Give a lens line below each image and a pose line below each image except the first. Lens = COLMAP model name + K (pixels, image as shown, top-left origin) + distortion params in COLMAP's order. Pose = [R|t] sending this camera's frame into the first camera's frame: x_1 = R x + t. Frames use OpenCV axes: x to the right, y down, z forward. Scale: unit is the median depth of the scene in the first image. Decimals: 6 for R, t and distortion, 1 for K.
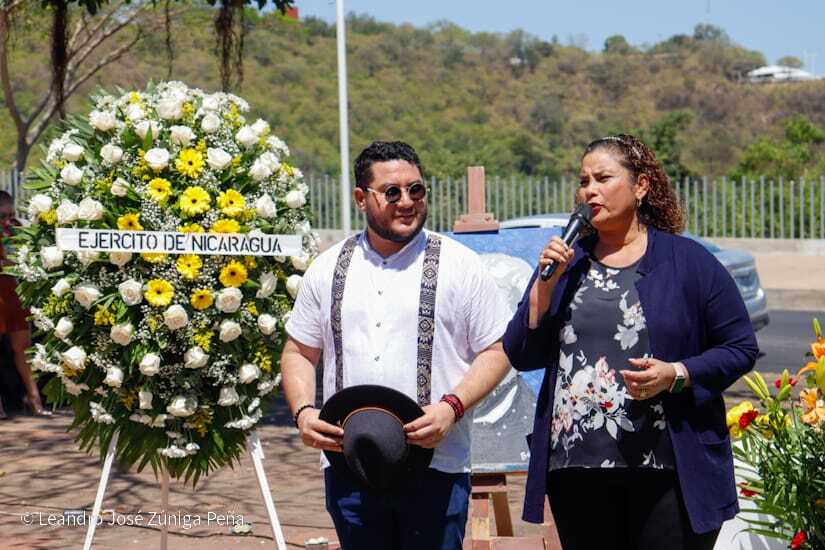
lens RADIAL K [[1817.4, 0, 365.3], [0, 1817.4, 274.6], [0, 0, 1]] dist [0.529692, -0.696674]
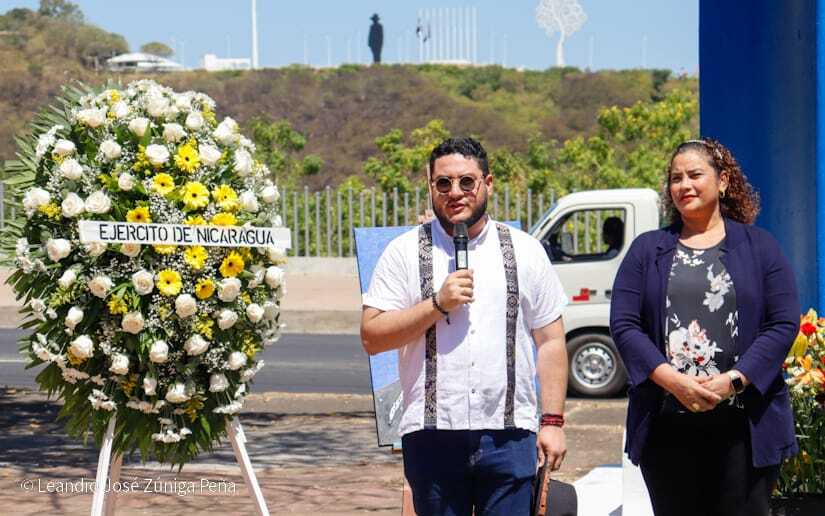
lens RADIAL K [[2331.5, 0, 412.5], [0, 2331.5, 258.0], [0, 0, 1]] dist [0.230213, 0.272851]
pose [[0.943569, -0.003488, 0.331157, -0.418733], [0.010832, 0.999735, -0.020335, 0.024254], [-0.330998, 0.022774, 0.943357, -0.302512]]
